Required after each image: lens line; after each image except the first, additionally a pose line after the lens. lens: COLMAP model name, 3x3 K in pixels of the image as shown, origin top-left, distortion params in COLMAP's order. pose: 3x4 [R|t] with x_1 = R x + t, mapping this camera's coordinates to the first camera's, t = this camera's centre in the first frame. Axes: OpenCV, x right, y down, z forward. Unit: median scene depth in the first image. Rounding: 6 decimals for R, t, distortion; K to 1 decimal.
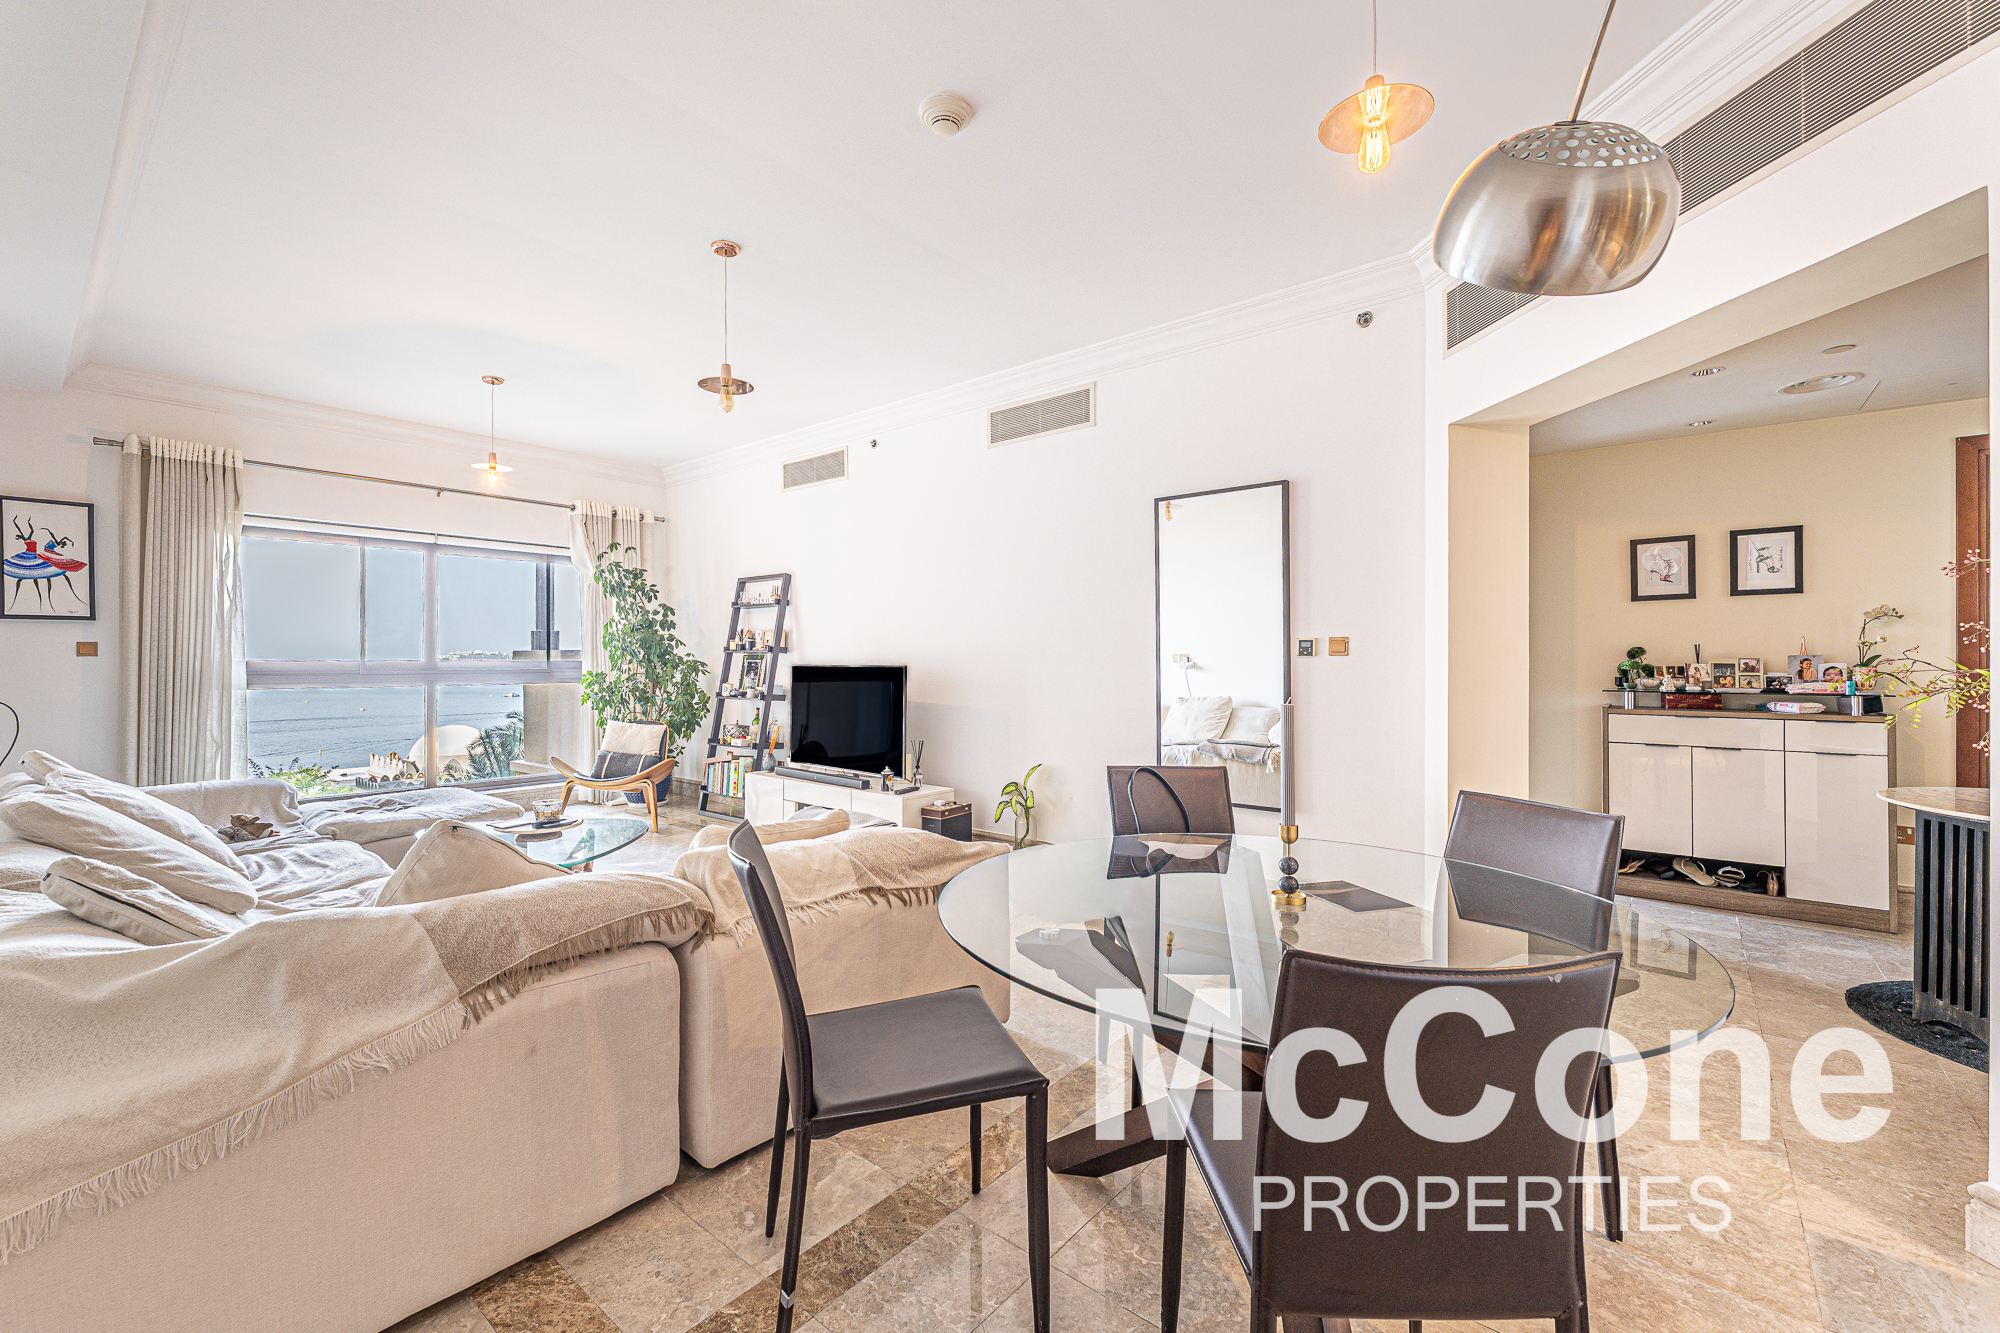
lens RADIAL K [[830.1, 0, 1005.6], [0, 830.1, 664.0], [0, 0, 1]] dist [0.001585, 0.000029]
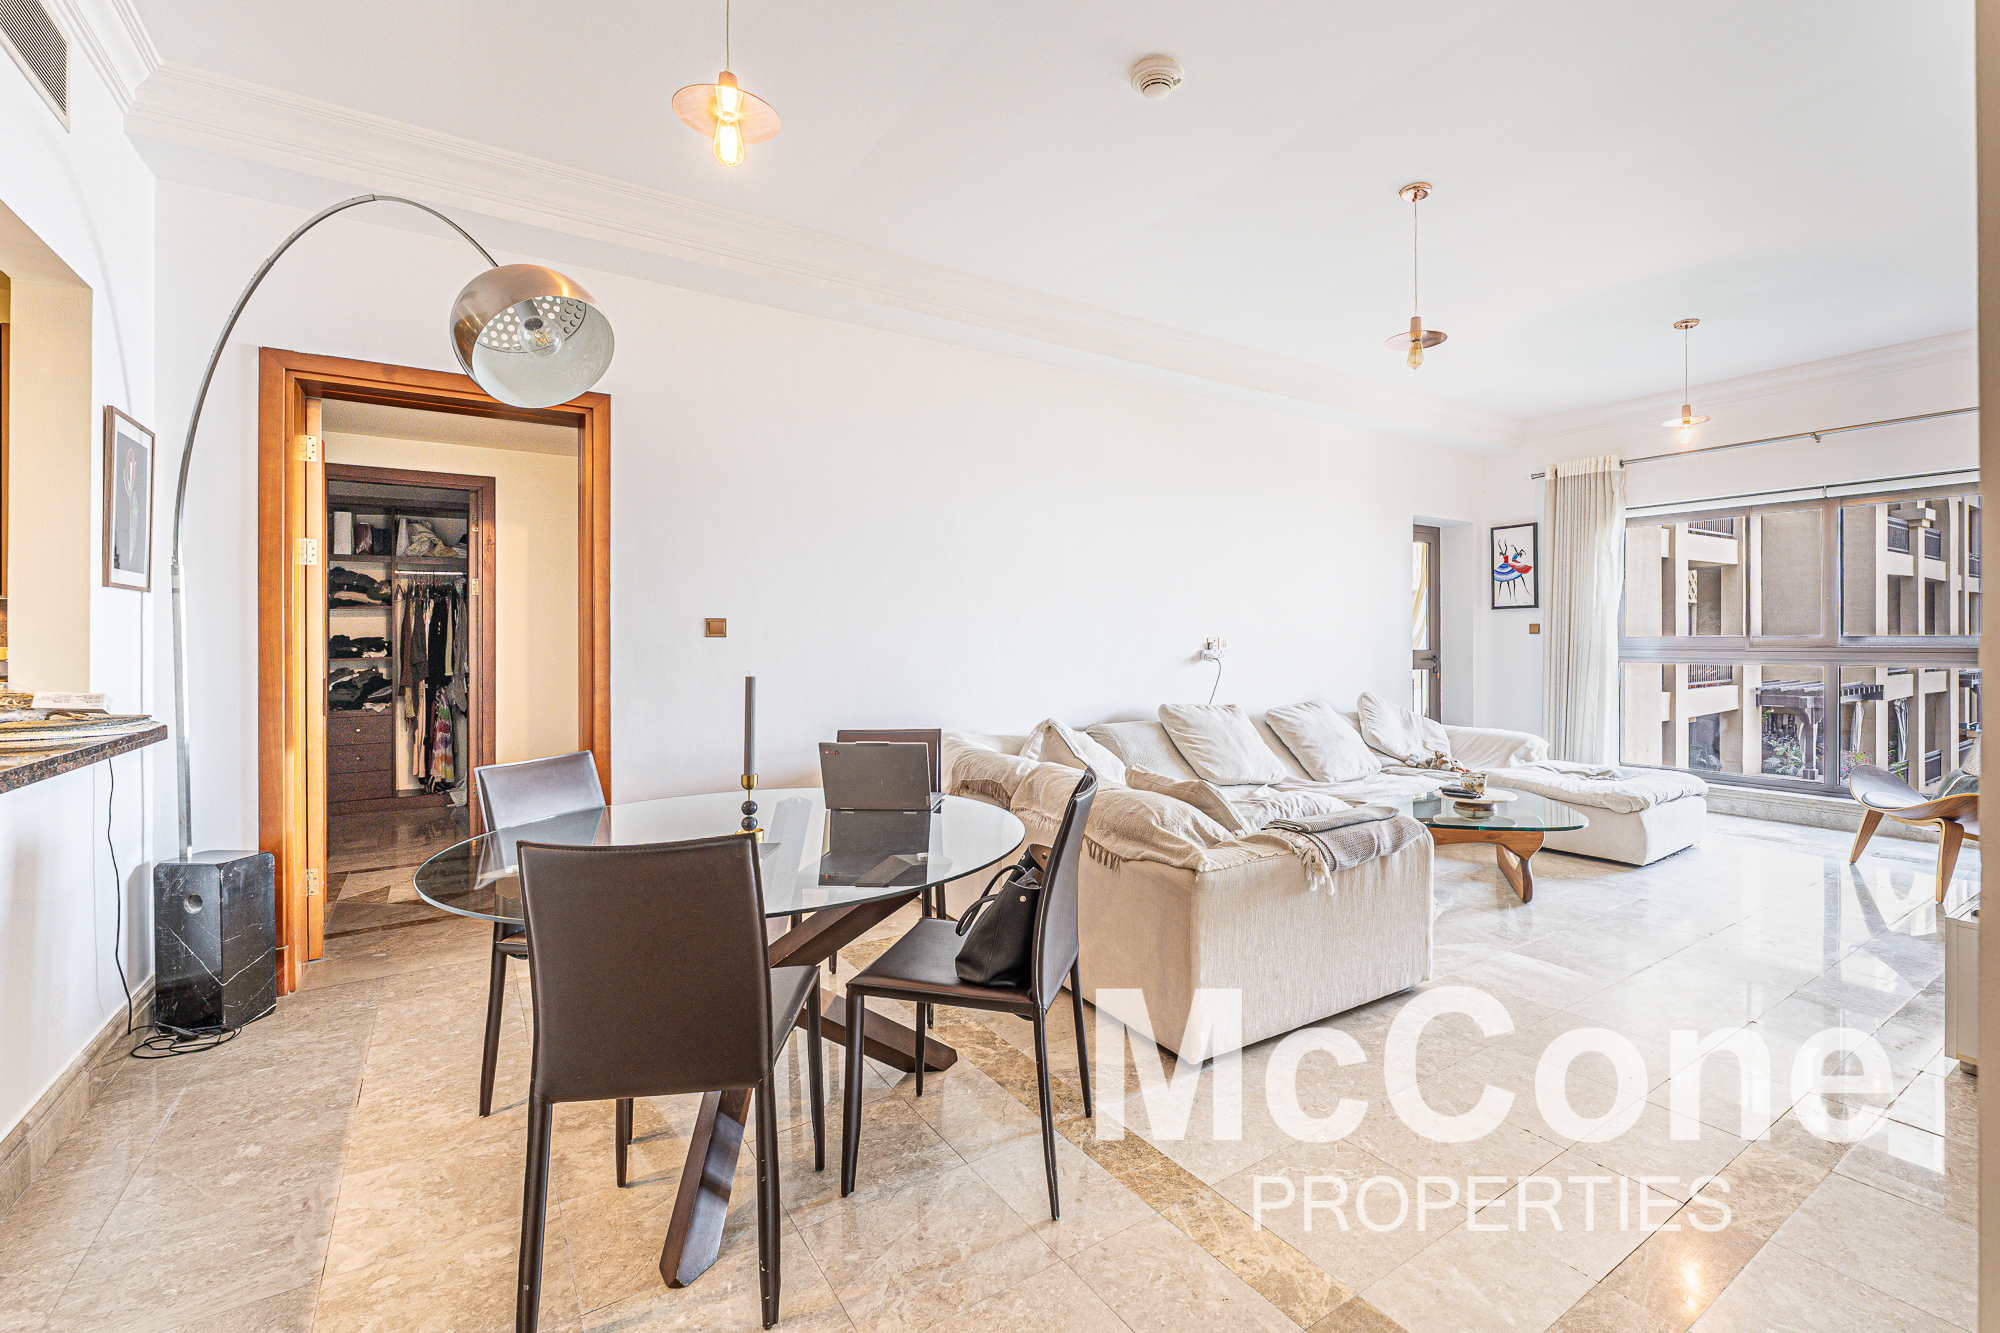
lens RADIAL K [[830.1, 0, 1002.5], [0, 830.1, 635.8], [0, 0, 1]] dist [0.001585, 0.000029]
pose [[-0.301243, -0.002872, -0.953543, 0.778308], [-0.000318, 0.999996, -0.002912, -0.003825], [0.953547, -0.000574, -0.301243, 0.960692]]
